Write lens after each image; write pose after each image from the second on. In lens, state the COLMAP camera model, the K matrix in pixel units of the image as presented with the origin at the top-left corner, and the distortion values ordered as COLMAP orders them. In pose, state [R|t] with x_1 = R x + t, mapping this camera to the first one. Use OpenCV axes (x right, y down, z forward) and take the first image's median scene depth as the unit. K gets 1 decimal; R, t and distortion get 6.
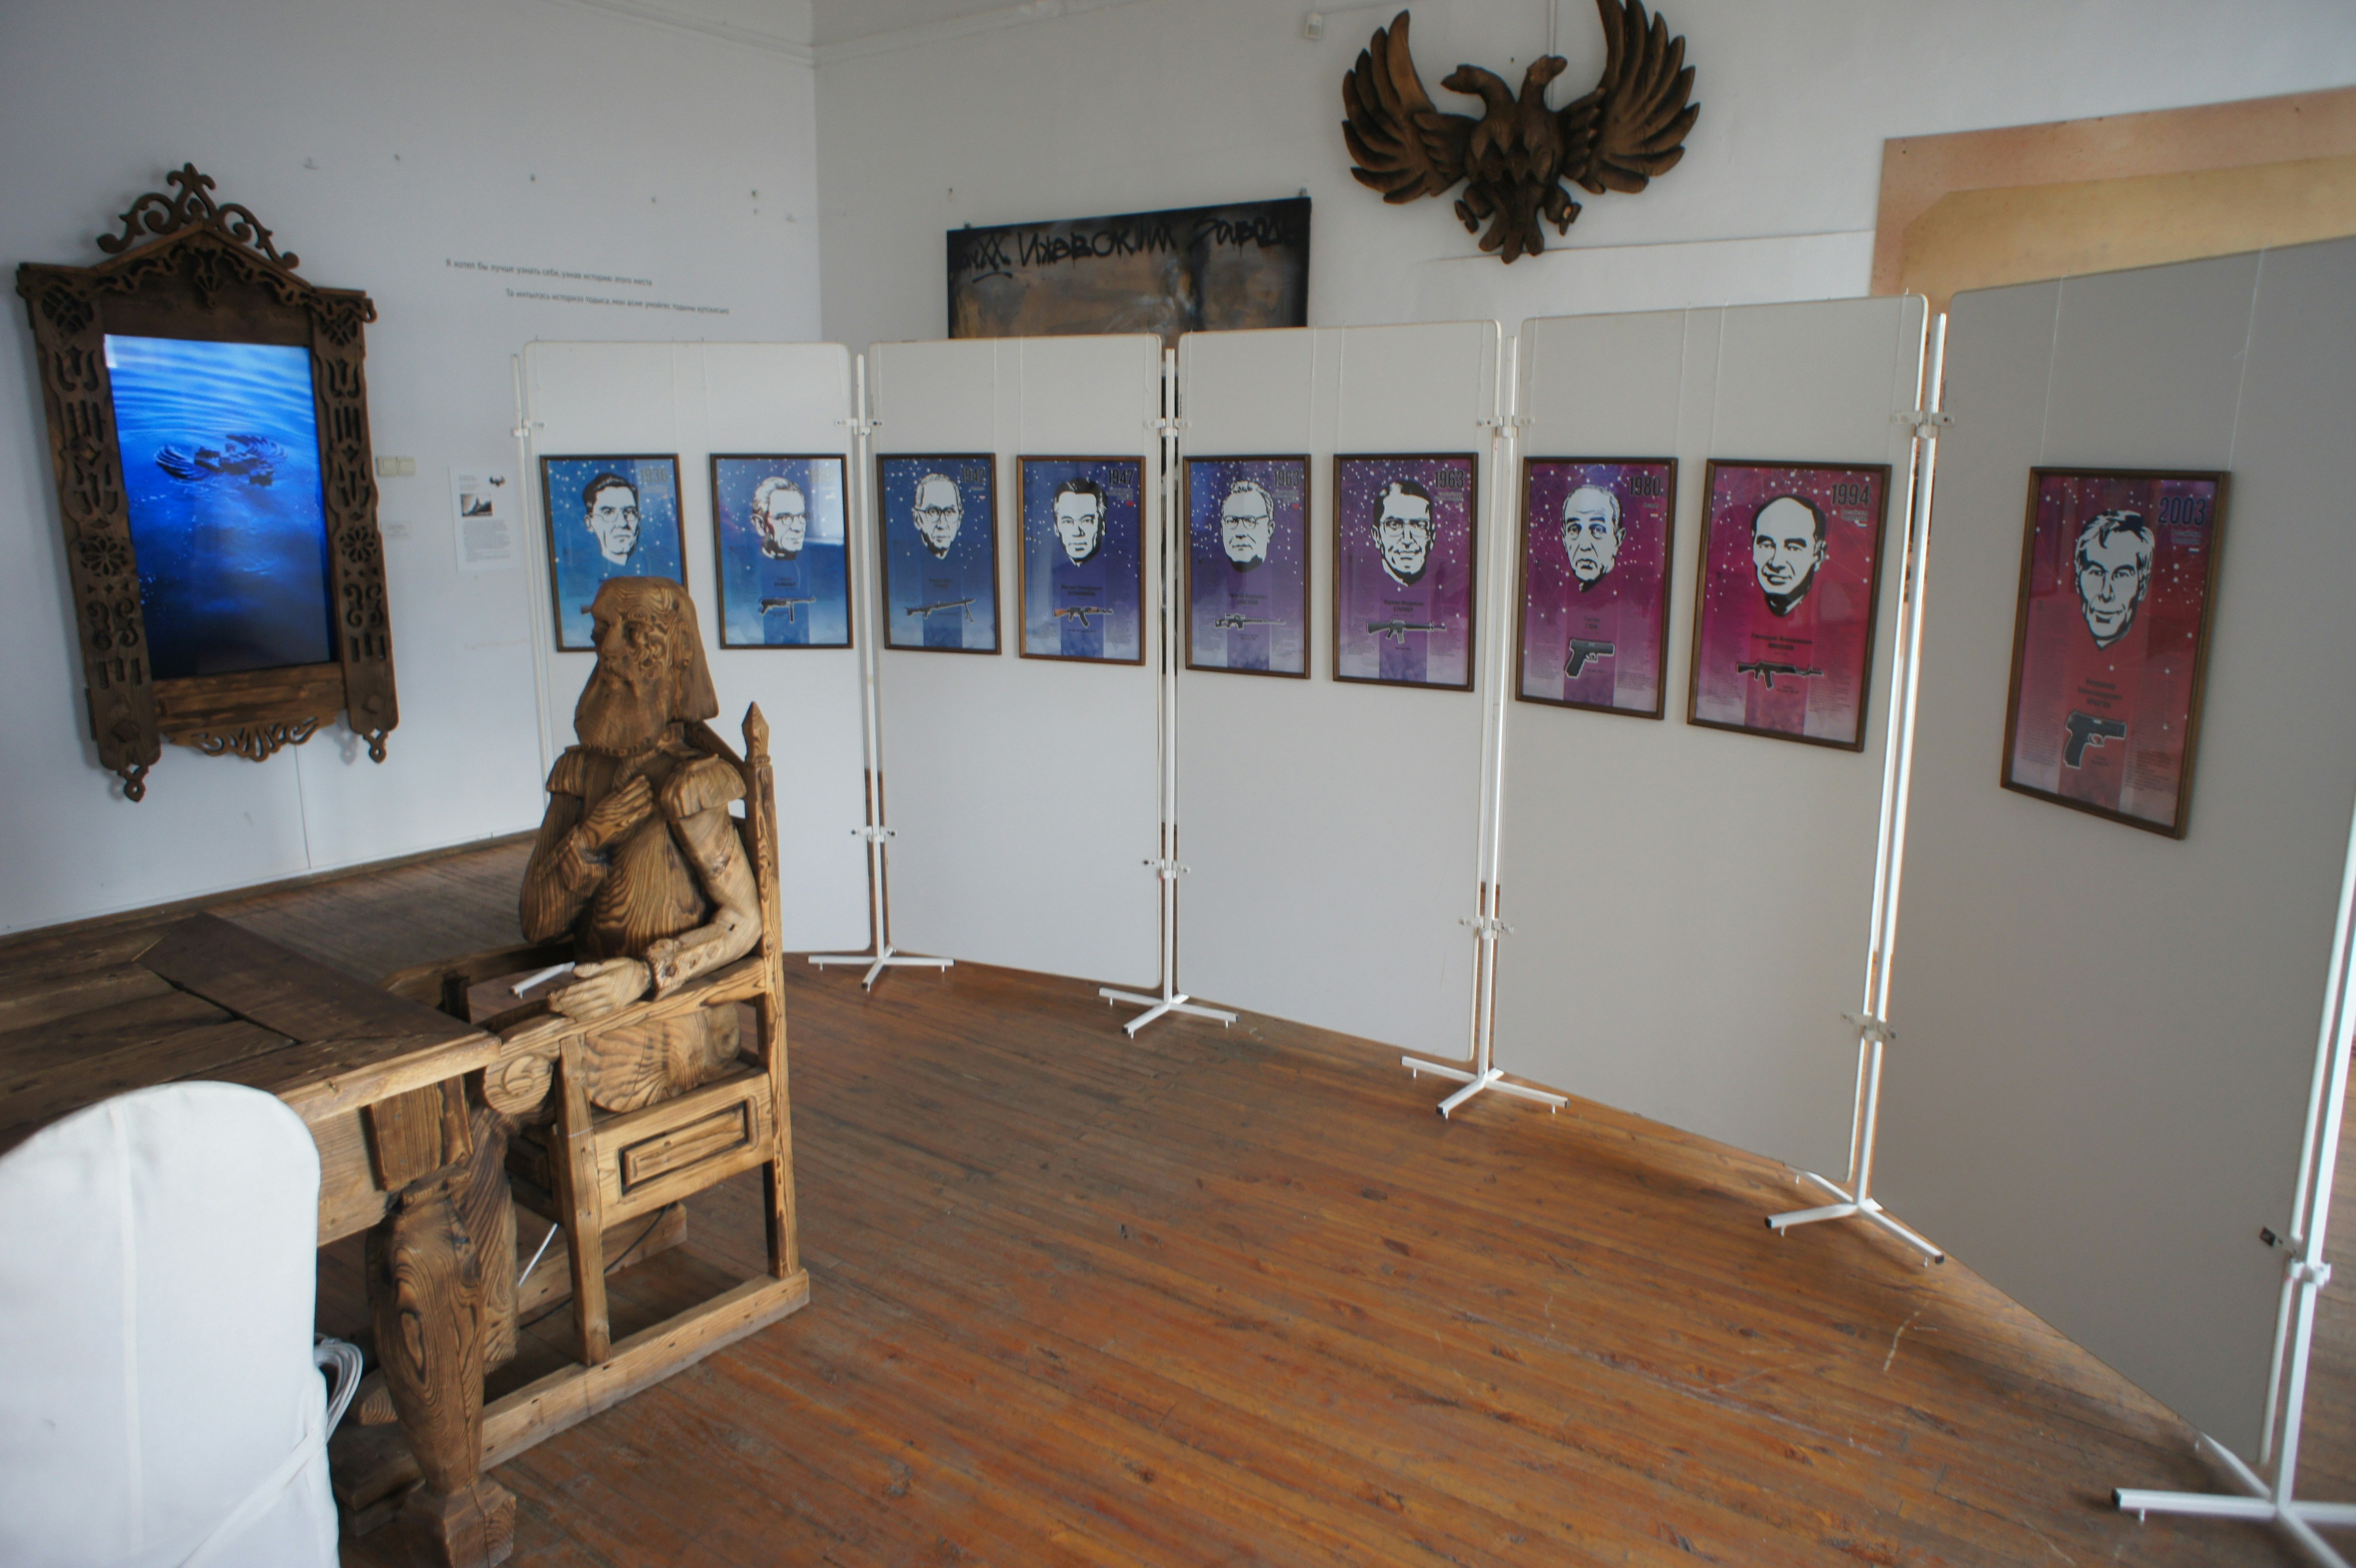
lens RADIAL K [[1597.6, 0, 1182.1], [0, 1597.6, 777.5], [0, 0, 1]] dist [-0.070854, 0.096101]
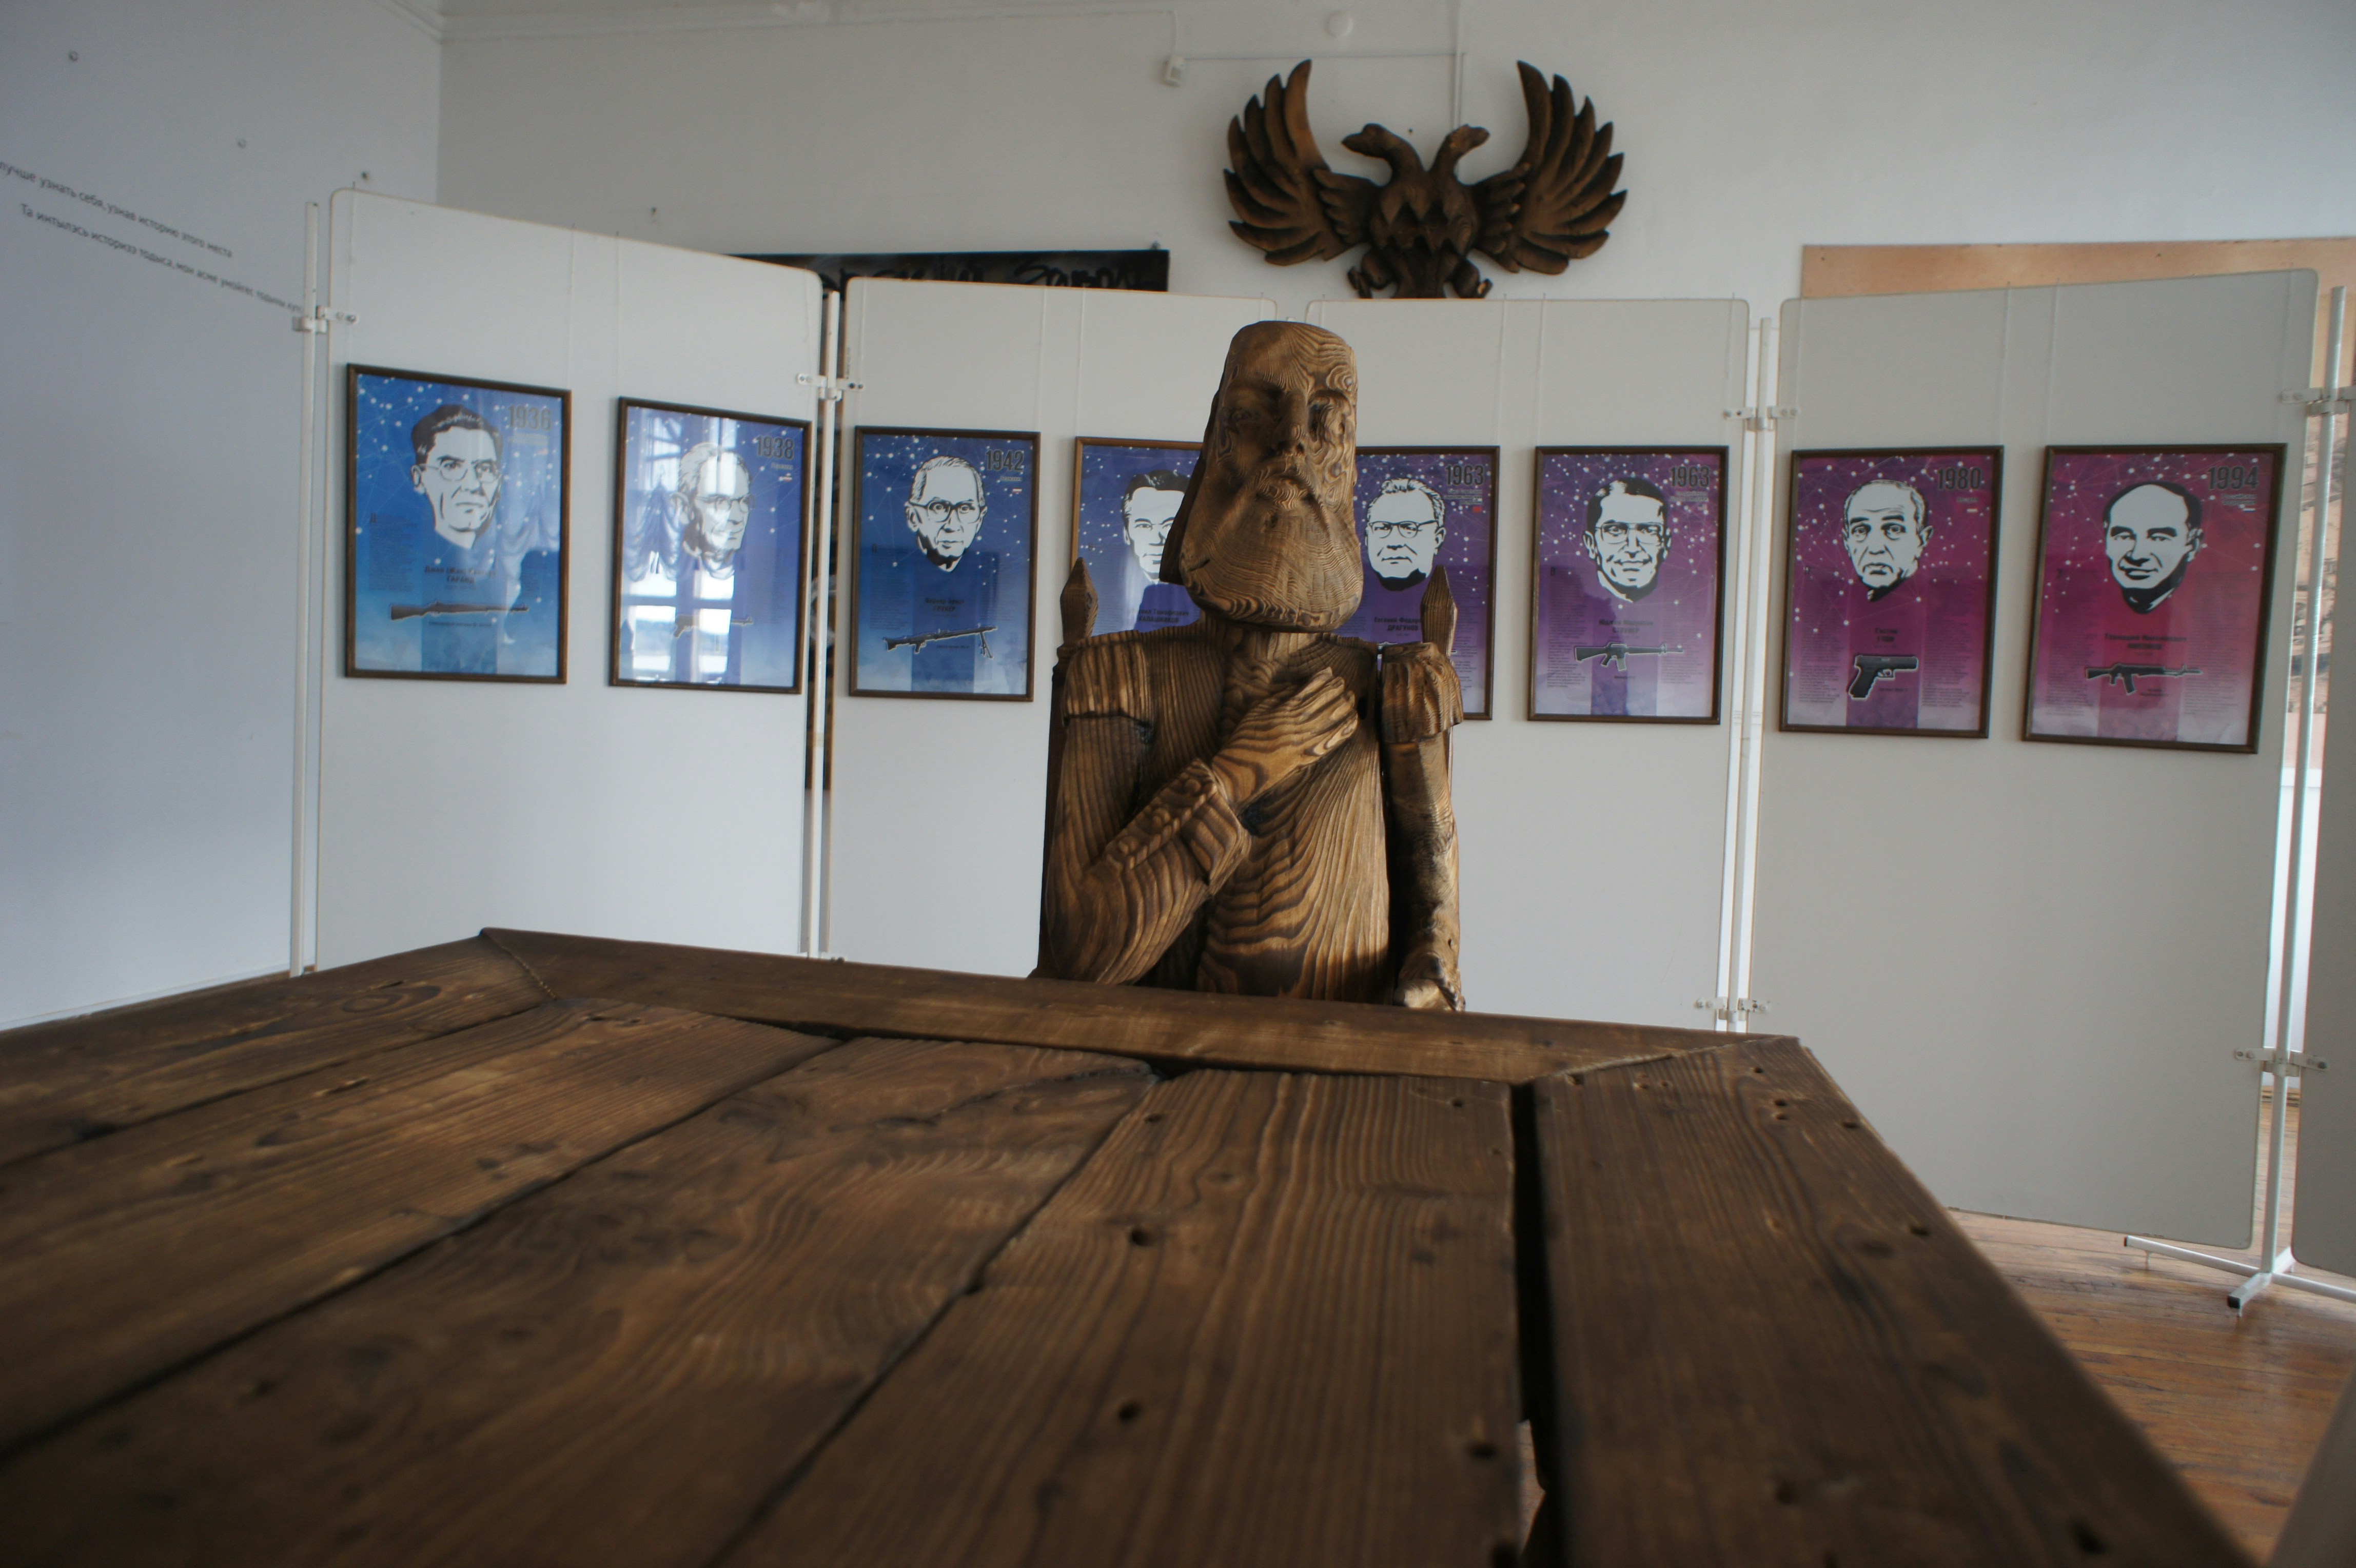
lens RADIAL K [[1597.6, 0, 1182.1], [0, 1597.6, 777.5], [0, 0, 1]] dist [-0.070854, 0.096101]
pose [[0.902052, 0.014870, 0.431372, -0.410020], [0.051742, 0.988474, -0.142272, 0.074149], [-0.428516, 0.150657, 0.890885, 0.347842]]
